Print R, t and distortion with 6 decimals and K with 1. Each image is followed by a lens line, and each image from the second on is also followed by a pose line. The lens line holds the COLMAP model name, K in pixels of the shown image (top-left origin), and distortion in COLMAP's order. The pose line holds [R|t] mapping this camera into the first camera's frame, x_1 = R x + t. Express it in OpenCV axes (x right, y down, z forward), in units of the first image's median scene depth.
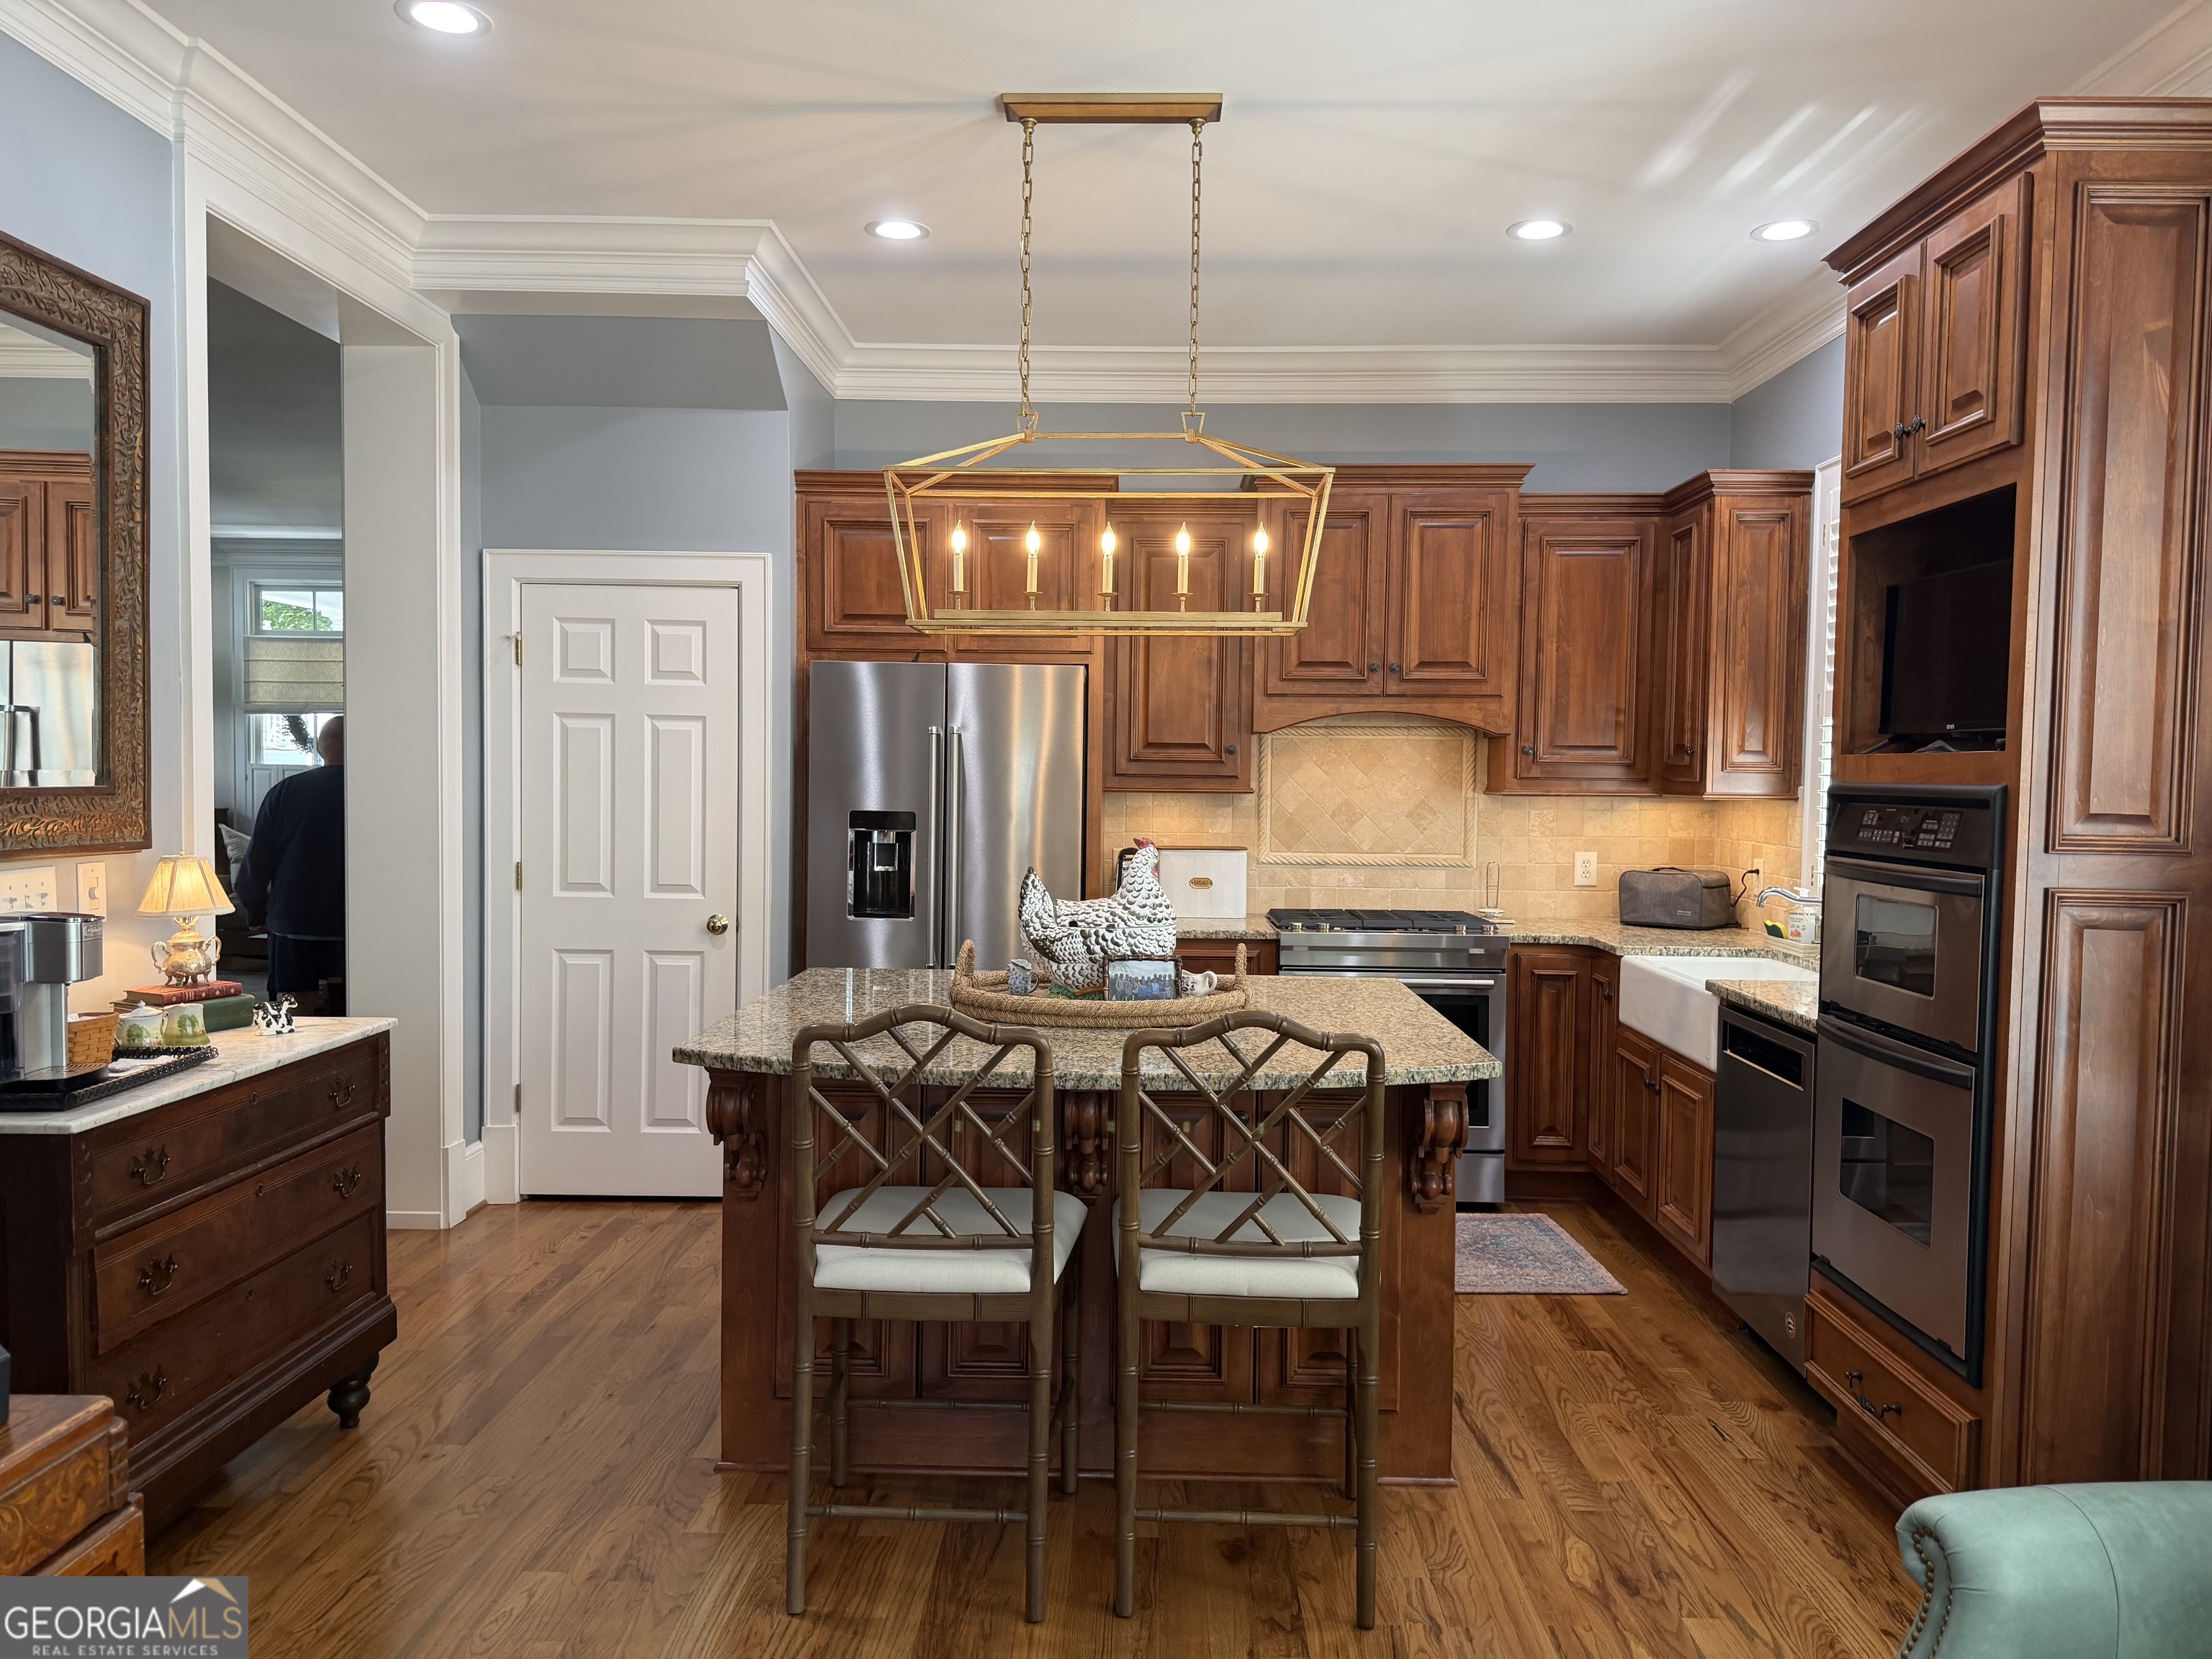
lens RADIAL K [[1539.2, 0, 1110.5], [0, 1539.2, 834.5], [0, 0, 1]] dist [0.013246, 0.002739]
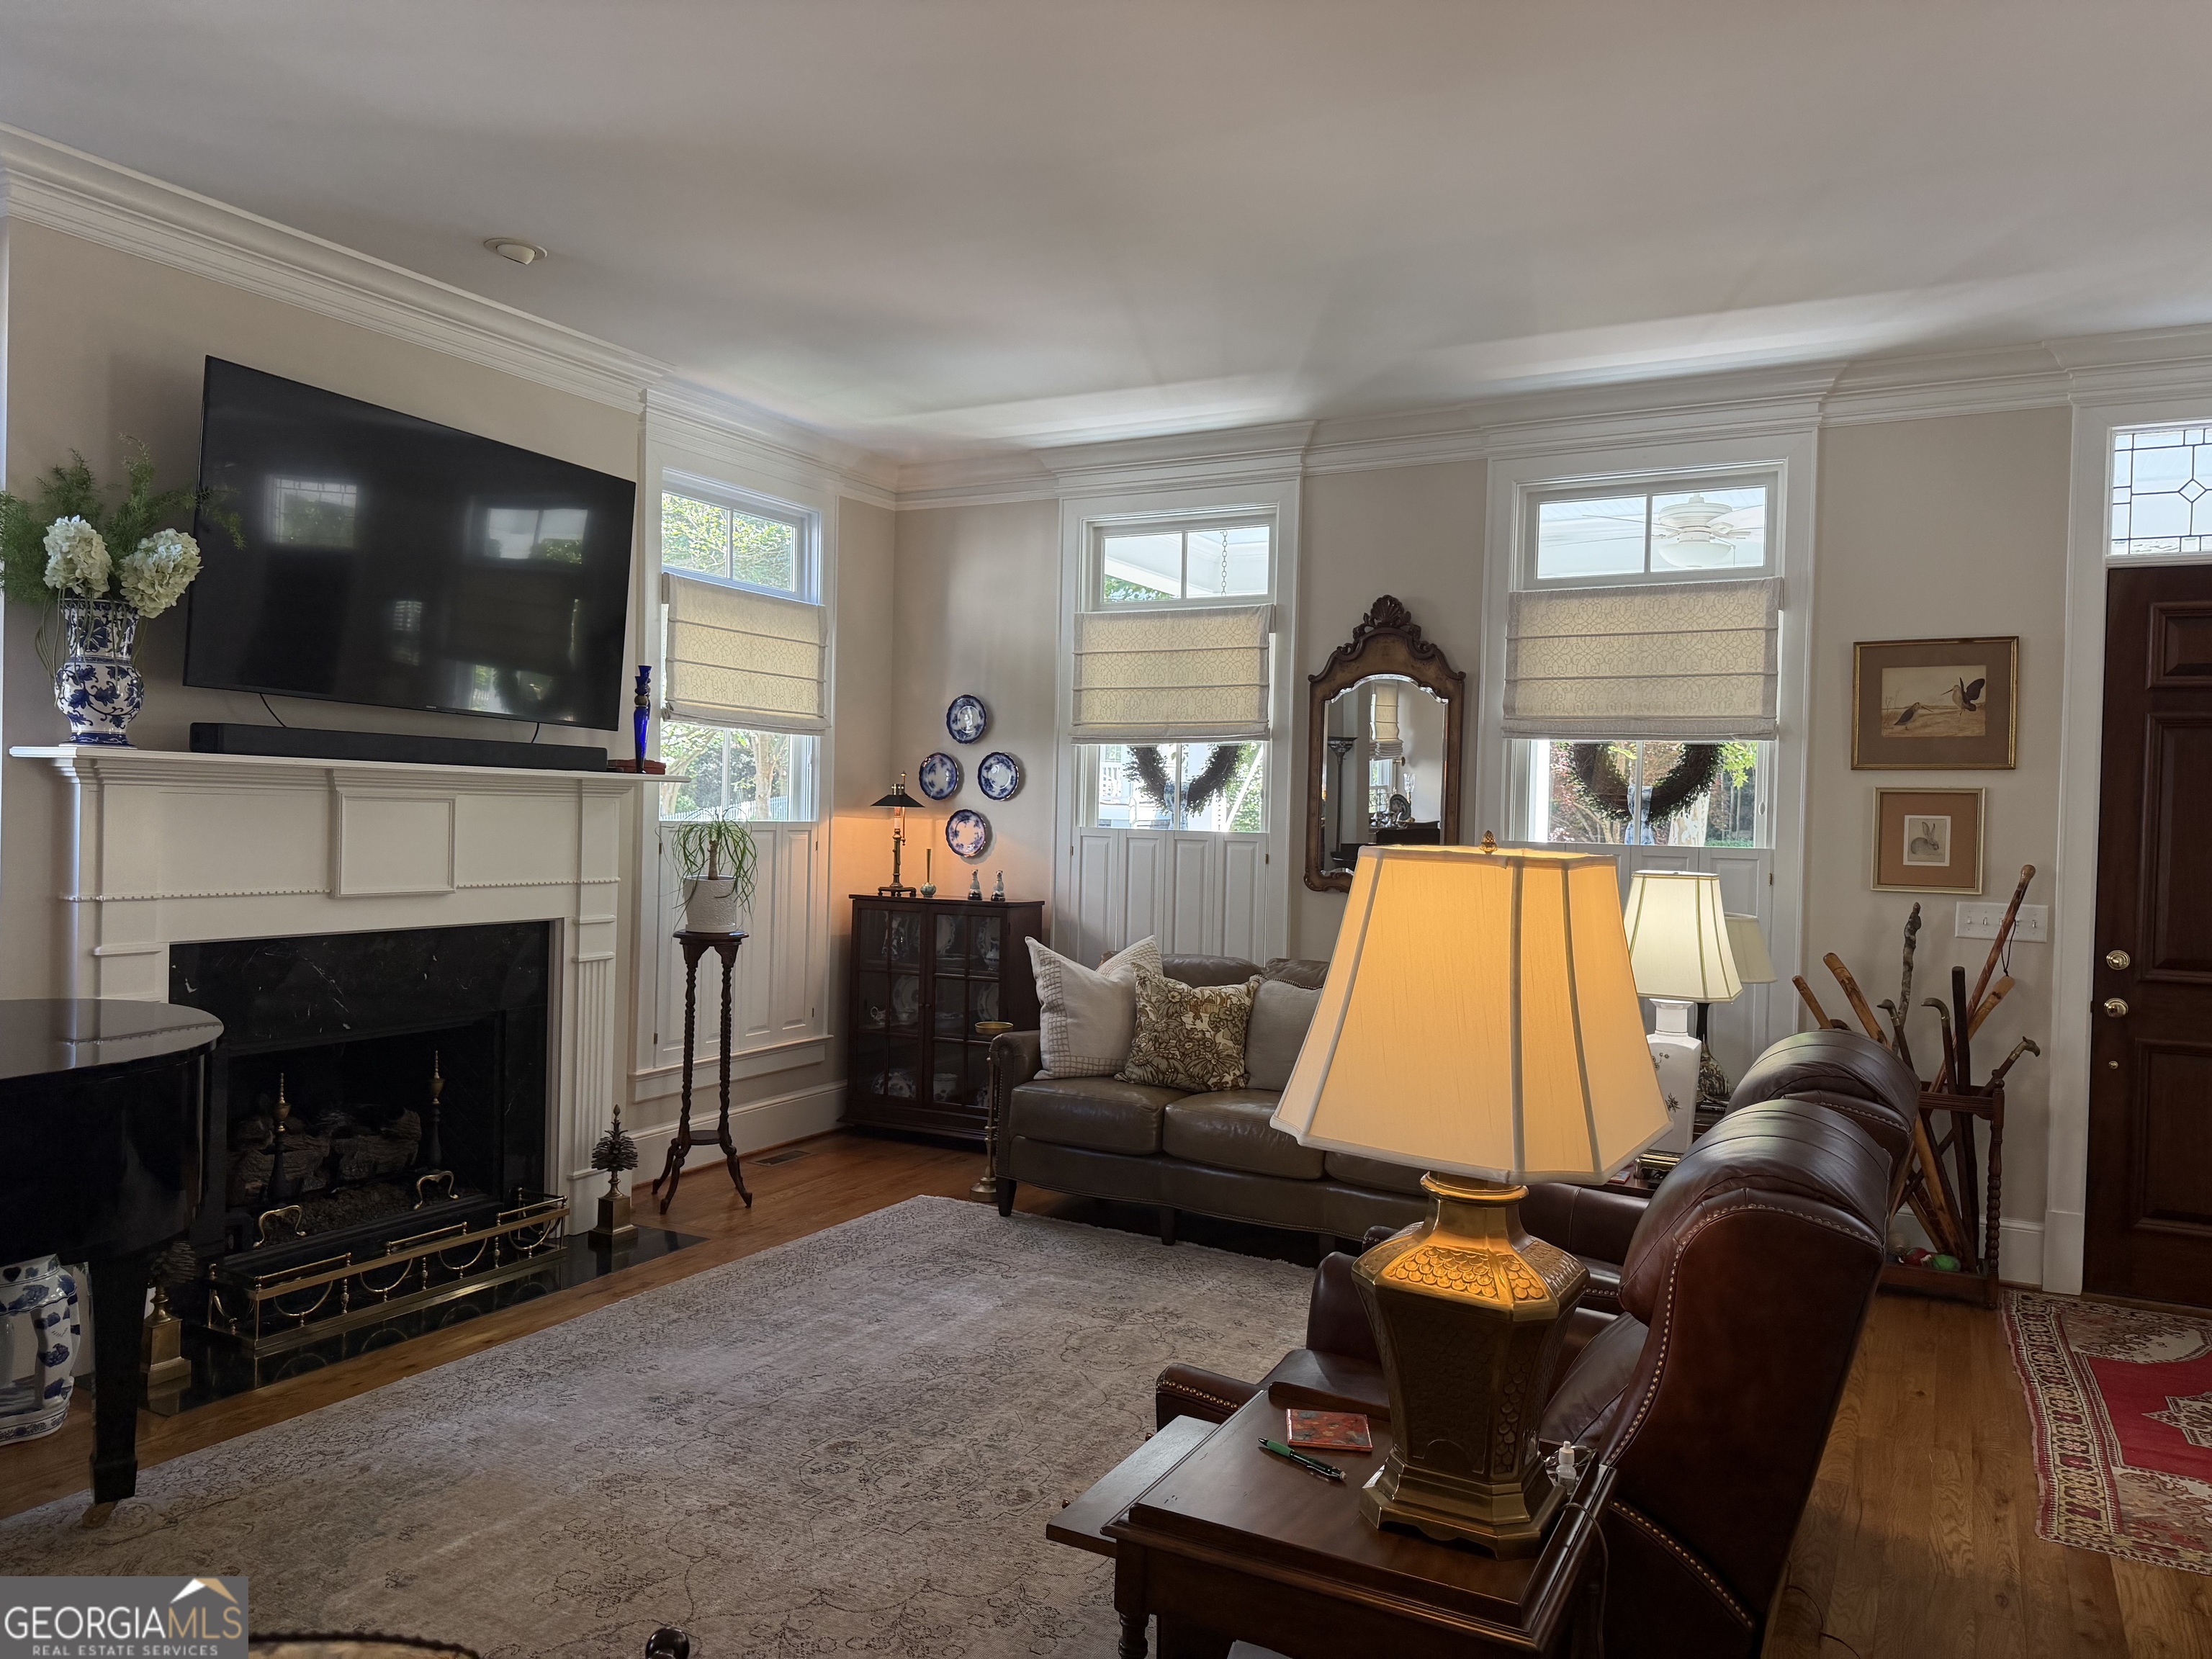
lens RADIAL K [[1539.2, 0, 1107.4], [0, 1539.2, 827.4], [0, 0, 1]] dist [0.013246, 0.002739]
pose [[0.884152, 0.015591, -0.466939, -0.270824], [-0.031969, 0.999119, -0.027172, -0.030126], [0.466104, 0.038951, 0.883872, 0.483514]]
